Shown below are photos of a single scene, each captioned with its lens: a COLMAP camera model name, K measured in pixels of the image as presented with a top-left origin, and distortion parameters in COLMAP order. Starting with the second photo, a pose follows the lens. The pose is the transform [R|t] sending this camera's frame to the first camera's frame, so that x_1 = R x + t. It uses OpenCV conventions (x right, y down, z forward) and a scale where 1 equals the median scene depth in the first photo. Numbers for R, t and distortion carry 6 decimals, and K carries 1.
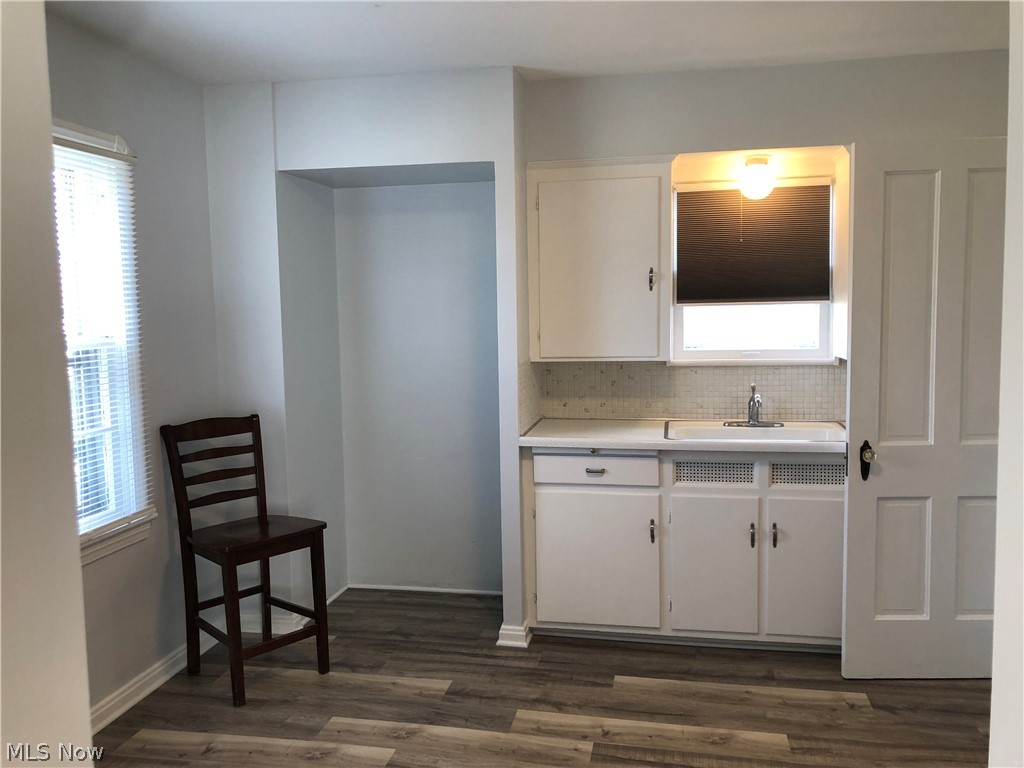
lens RADIAL K [[846.6, 0, 512.0], [0, 846.6, 384.0], [0, 0, 1]] dist [0.017889, -0.001228]
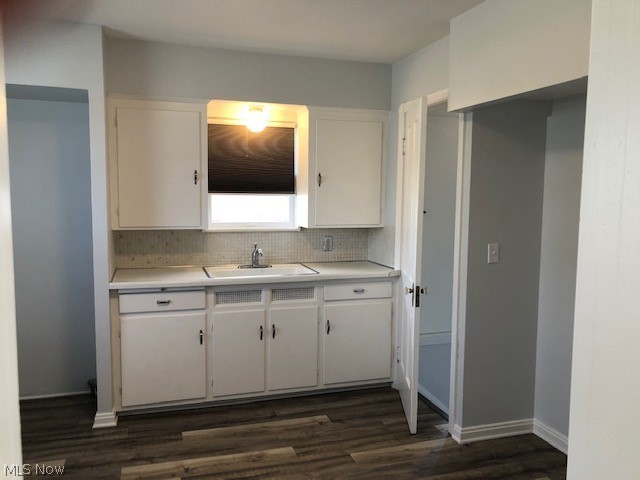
lens RADIAL K [[527.8, 0, 321.0], [0, 527.8, 245.8], [0, 0, 1]] dist [0.027192, 0.007145]
pose [[0.880076, -0.021187, 0.474360, -0.102196], [0.020102, 0.999771, 0.007359, 0.000960], [-0.474407, 0.003059, 0.880300, 0.025721]]
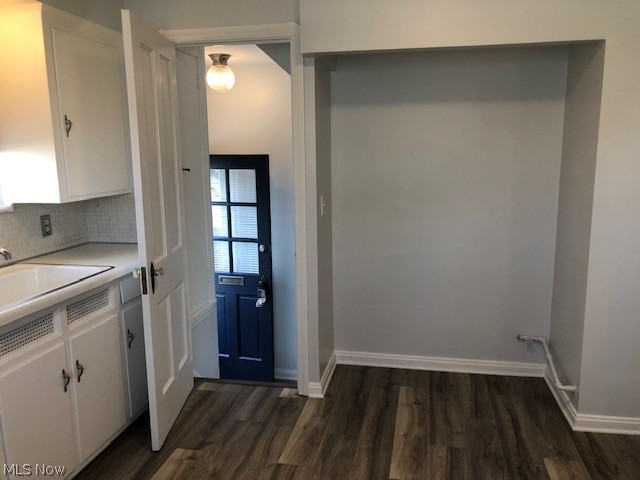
lens RADIAL K [[527.8, 0, 321.0], [0, 527.8, 245.8], [0, 0, 1]] dist [0.027192, 0.007145]
pose [[0.003442, -0.163112, 0.986602, -0.317487], [0.106482, 0.981058, 0.161824, -0.051205], [-0.994309, 0.104498, 0.020745, 0.656761]]
